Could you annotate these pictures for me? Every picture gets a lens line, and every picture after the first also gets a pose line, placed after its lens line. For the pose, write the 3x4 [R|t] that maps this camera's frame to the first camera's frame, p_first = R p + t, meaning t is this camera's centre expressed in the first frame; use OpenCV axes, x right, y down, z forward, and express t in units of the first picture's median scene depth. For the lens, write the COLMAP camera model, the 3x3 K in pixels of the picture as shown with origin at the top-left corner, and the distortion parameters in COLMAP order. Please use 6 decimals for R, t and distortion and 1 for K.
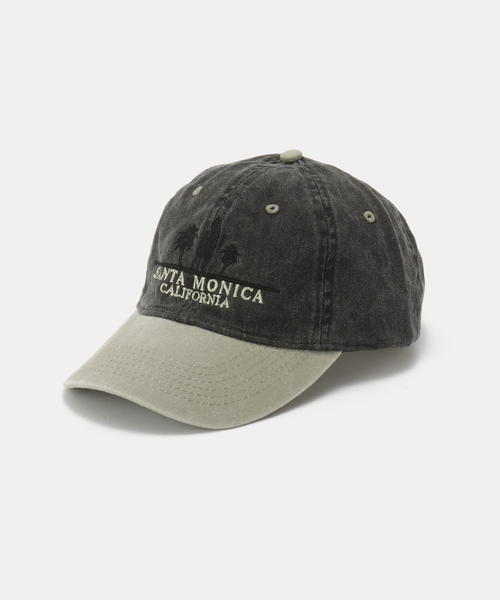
lens RADIAL K [[2412.2, 0, 249.3], [0, 2412.2, 300.1], [0, 0, 1]] dist [0.640356, 0.000000]
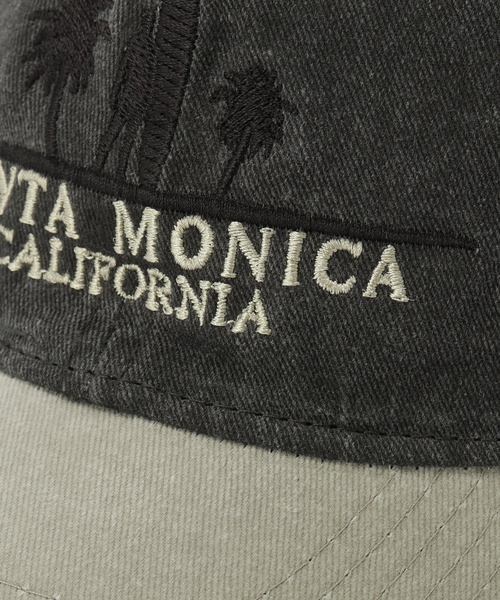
lens RADIAL K [[2412.2, 0, 252.9], [0, 2412.2, 304.6], [0, 0, 1]] dist [0.640356, 0.000000]
pose [[0.994345, -0.105927, -0.007532, -0.008037], [0.105105, 0.971531, 0.212323, -0.051023], [-0.015174, -0.211914, 0.977170, 0.760563]]
